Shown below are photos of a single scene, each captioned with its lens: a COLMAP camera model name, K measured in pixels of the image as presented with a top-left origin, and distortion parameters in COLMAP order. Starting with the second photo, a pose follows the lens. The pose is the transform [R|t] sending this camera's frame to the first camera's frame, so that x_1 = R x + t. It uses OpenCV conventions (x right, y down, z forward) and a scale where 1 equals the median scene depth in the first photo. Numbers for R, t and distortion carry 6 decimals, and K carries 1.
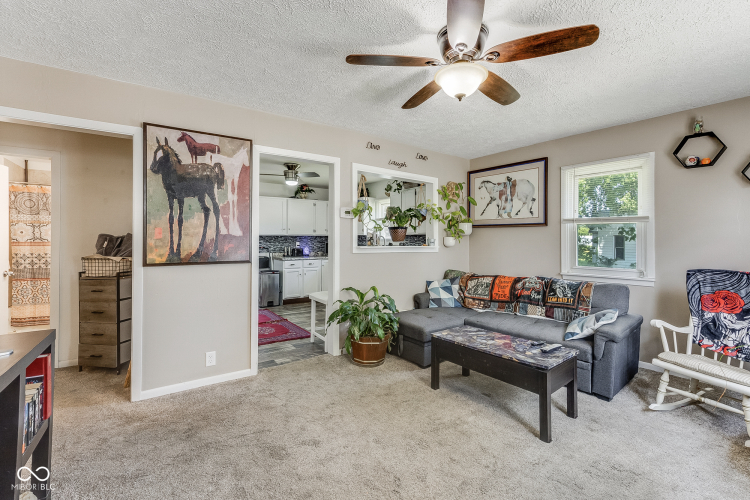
lens RADIAL K [[317.0, 0, 376.9], [0, 317.0, 238.1], [0, 0, 1]] dist [-0.039871, 0.000039]
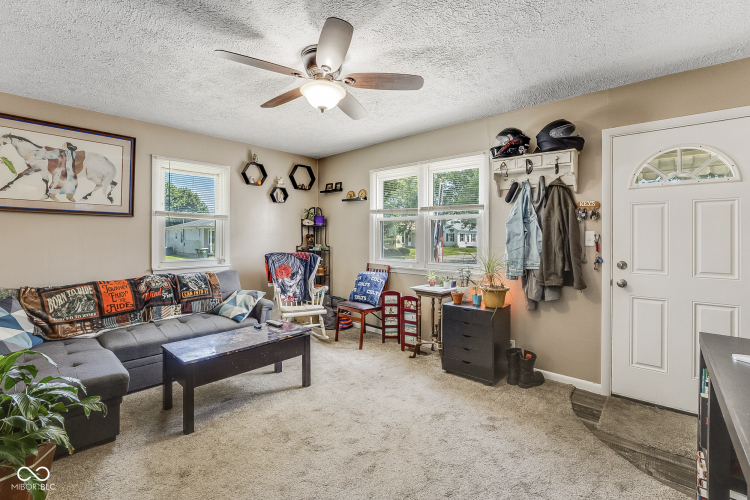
lens RADIAL K [[336.1, 0, 376.5], [0, 336.1, 234.1], [0, 0, 1]] dist [-0.049602, 0.000375]
pose [[-0.198600, 0.000301, 0.980081, -0.648073], [-0.016532, 0.999857, -0.003658, 0.001045], [-0.979941, -0.016930, -0.198567, 0.704303]]
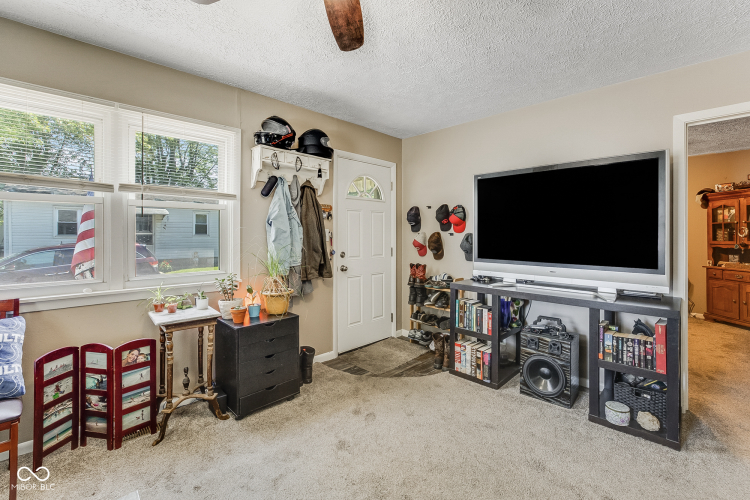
lens RADIAL K [[326.2, 0, 377.6], [0, 326.2, 232.0], [0, 0, 1]] dist [-0.037541, 0.000277]
pose [[-0.986643, -0.003394, -0.162865, 0.162858], [-0.000767, 0.999869, -0.016191, 0.007890], [0.162899, -0.015850, -0.986516, 1.069910]]
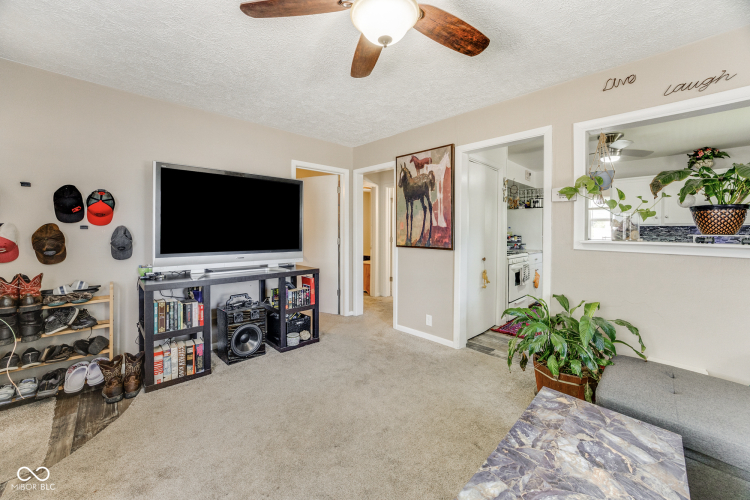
lens RADIAL K [[297.3, 0, 376.9], [0, 297.3, 232.7], [0, 0, 1]] dist [-0.000014, 0.000343]
pose [[0.160984, 0.006615, -0.986935, 0.653761], [0.001113, 0.999976, 0.006884, 0.007451], [0.986956, -0.002206, 0.160973, 0.561733]]
